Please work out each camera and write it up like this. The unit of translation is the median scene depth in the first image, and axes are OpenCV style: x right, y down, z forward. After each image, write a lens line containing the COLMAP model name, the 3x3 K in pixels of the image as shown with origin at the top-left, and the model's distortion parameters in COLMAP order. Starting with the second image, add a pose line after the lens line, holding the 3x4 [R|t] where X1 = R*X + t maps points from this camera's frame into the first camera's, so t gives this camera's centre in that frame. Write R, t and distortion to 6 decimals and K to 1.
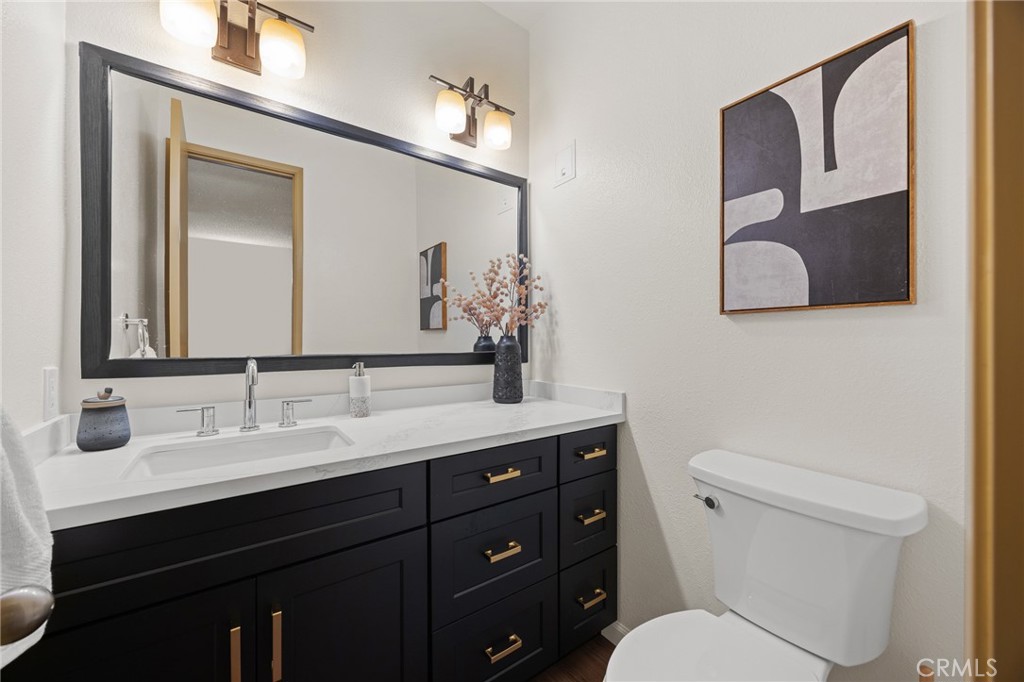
lens RADIAL K [[390.8, 0, 513.2], [0, 390.8, 343.2], [0, 0, 1]] dist [-0.002660, -0.000428]
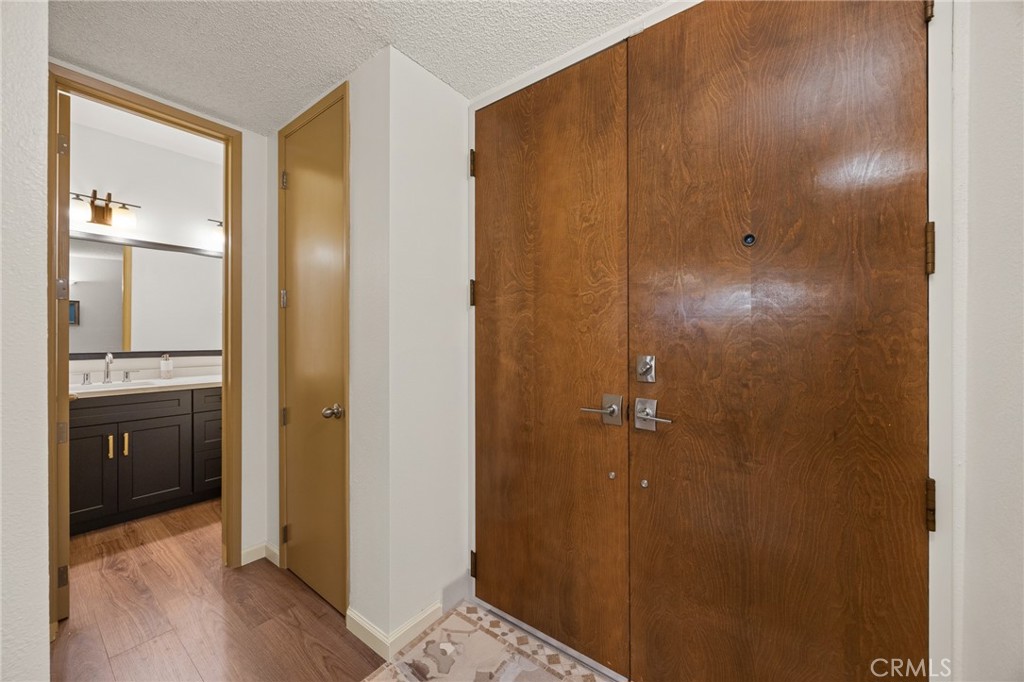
lens RADIAL K [[390.8, 0, 514.7], [0, 390.8, 339.1], [0, 0, 1]] dist [-0.002660, -0.000428]
pose [[0.959281, -0.001399, 0.282449, 0.967922], [0.001188, 0.999999, 0.000916, -0.042428], [-0.282450, -0.000543, 0.959282, -1.855913]]
